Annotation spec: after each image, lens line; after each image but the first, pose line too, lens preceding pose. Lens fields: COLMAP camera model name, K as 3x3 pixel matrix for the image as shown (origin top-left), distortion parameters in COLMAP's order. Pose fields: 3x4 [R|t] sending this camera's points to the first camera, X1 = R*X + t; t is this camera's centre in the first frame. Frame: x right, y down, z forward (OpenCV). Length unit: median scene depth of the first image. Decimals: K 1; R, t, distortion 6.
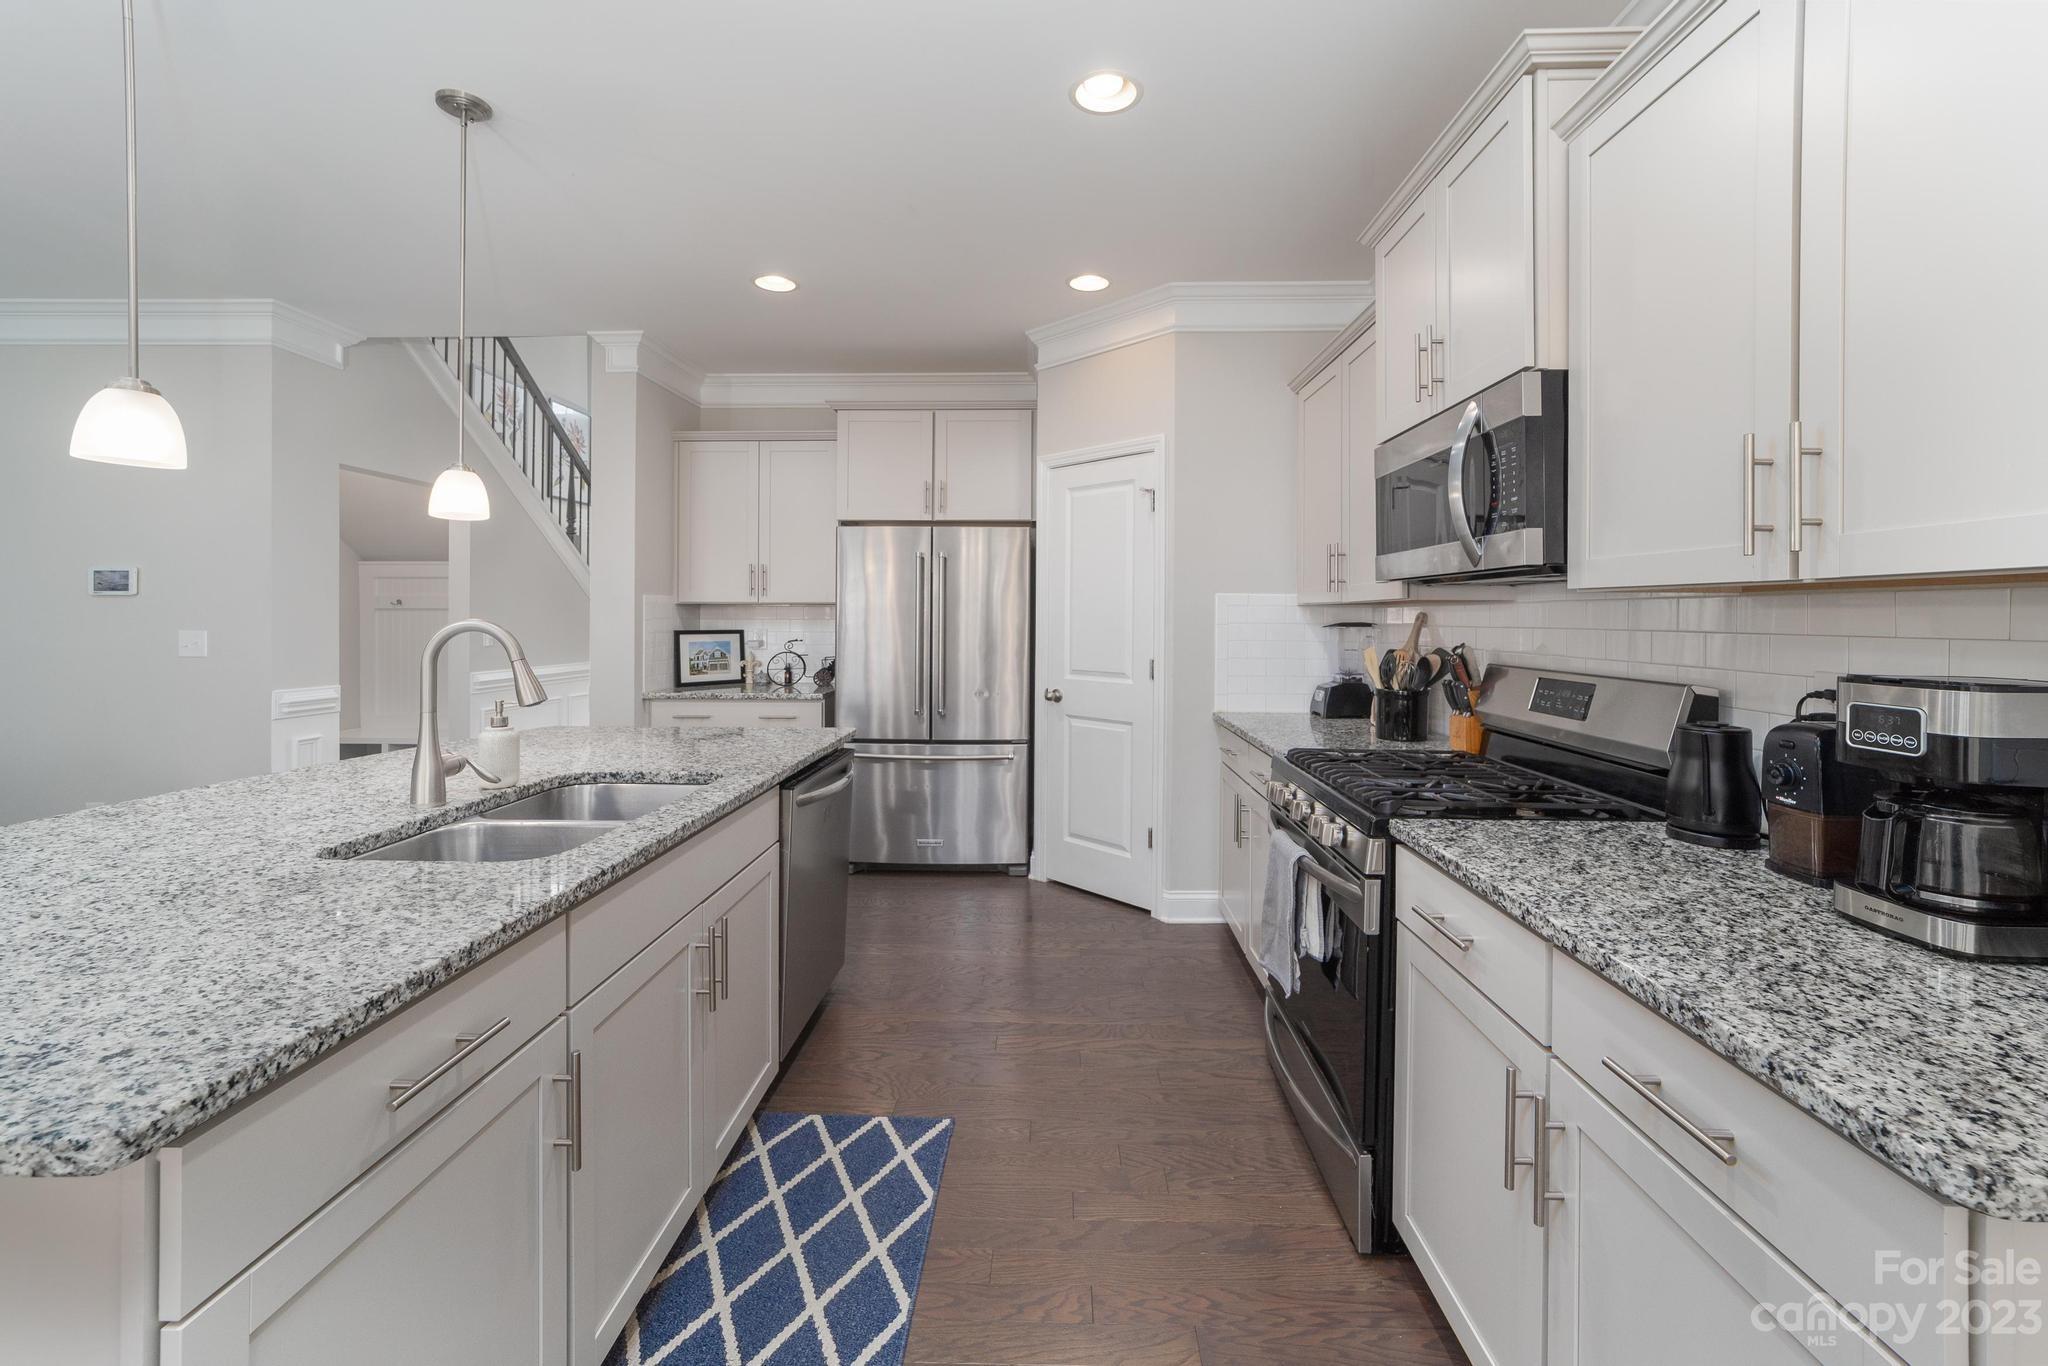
lens RADIAL K [[780.1, 0, 1029.0], [0, 780.1, 616.1], [0, 0, 1]] dist [-0.010821, 0.001044]
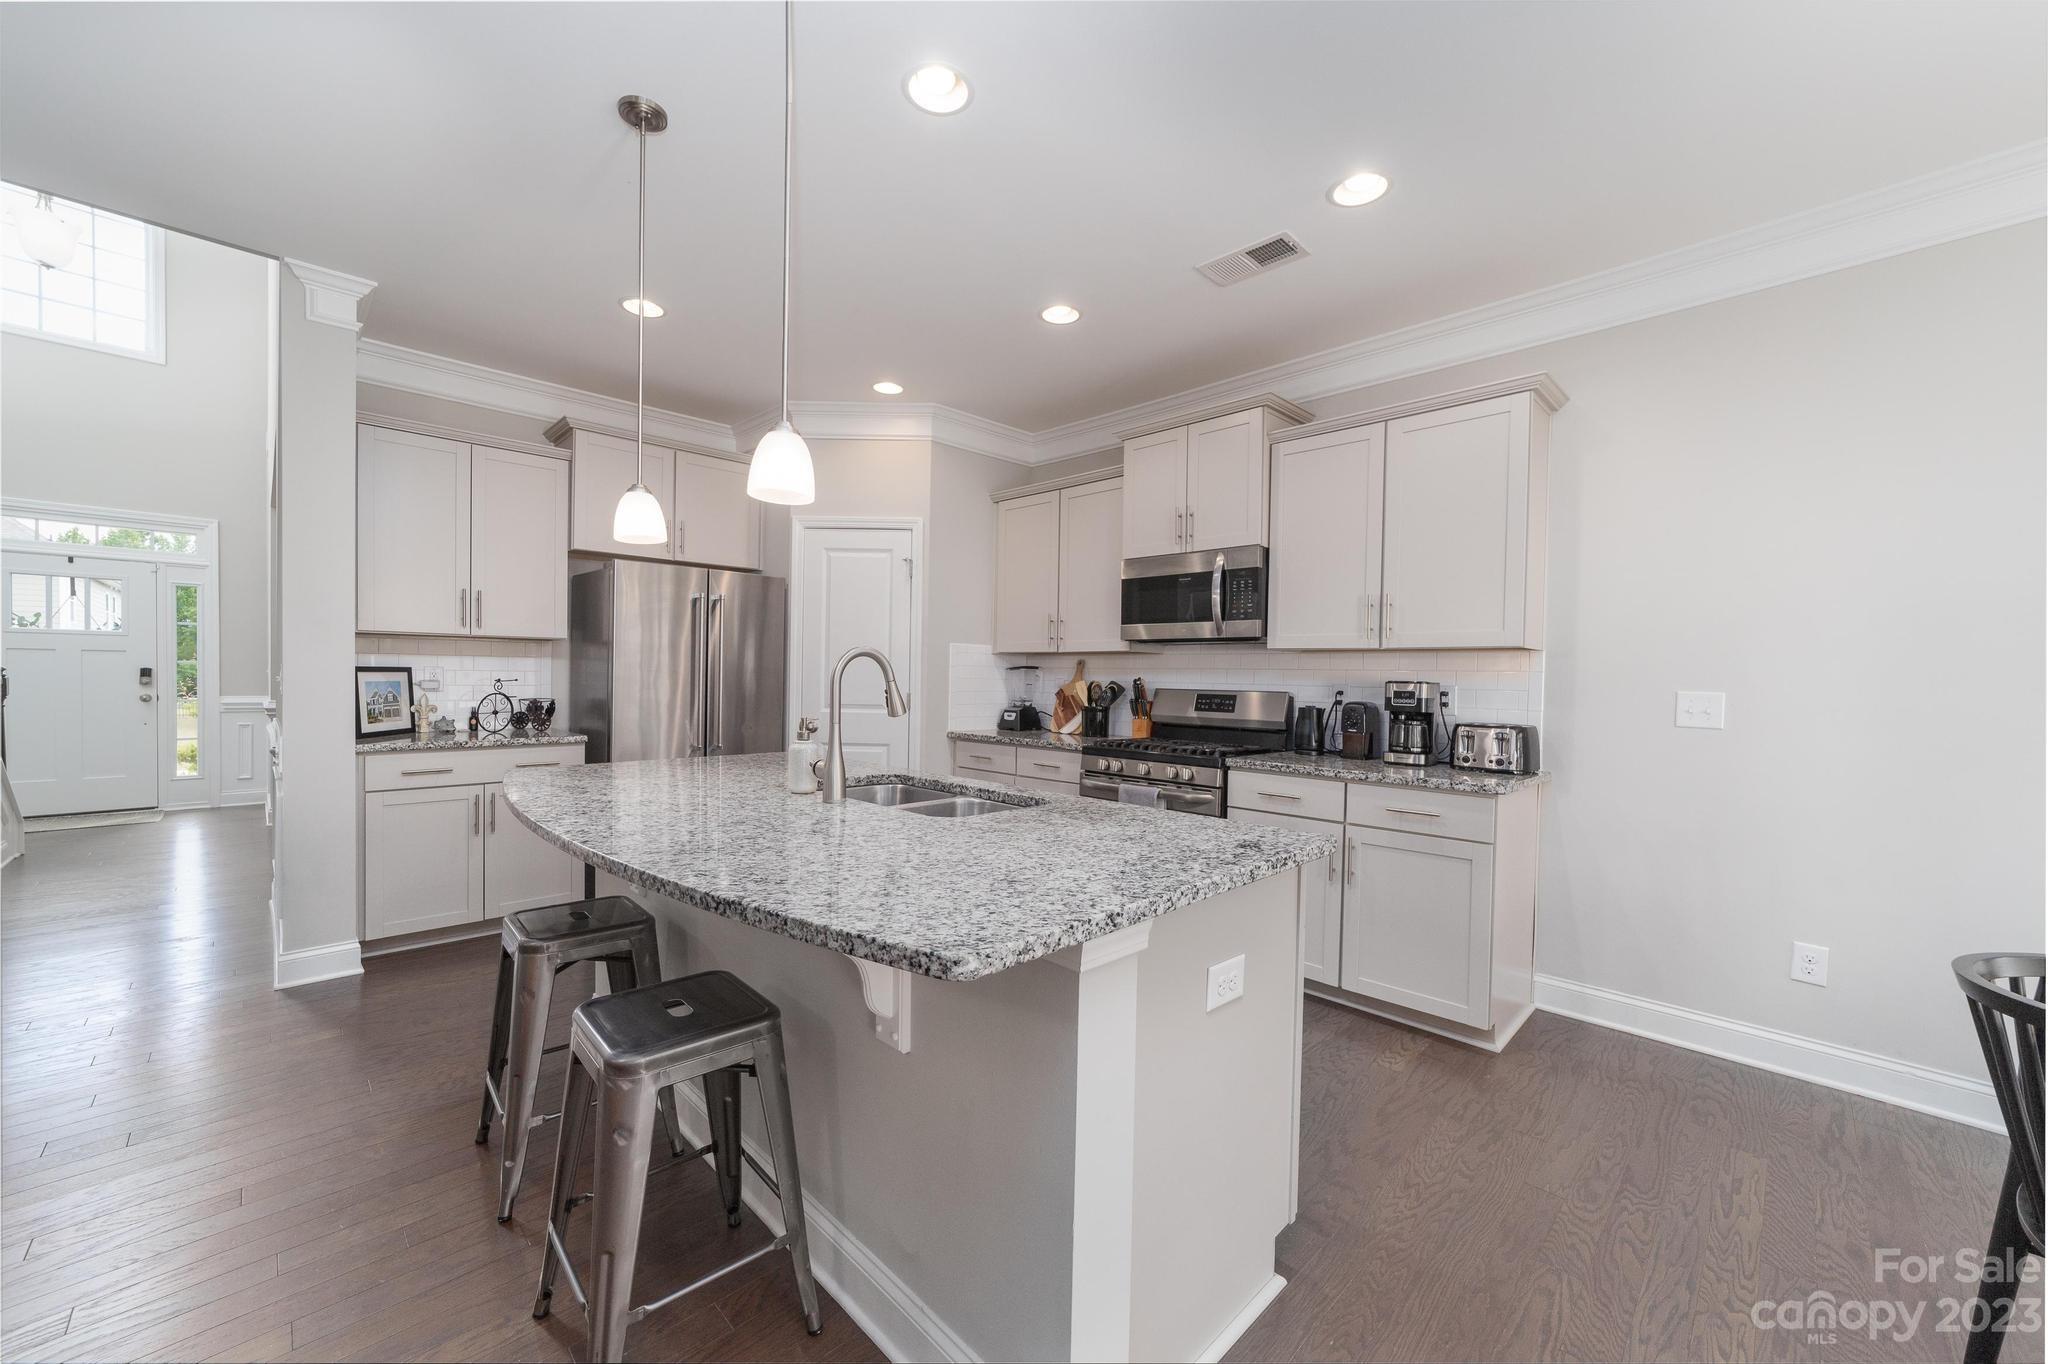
lens RADIAL K [[780.1, 0, 998.2], [0, 780.1, 689.2], [0, 0, 1]] dist [-0.010821, 0.001044]
pose [[0.703089, -0.007996, 0.711057, -0.956375], [-0.012433, 0.999646, 0.023535, 0.025393], [-0.710993, -0.025387, 0.702741, -0.010526]]
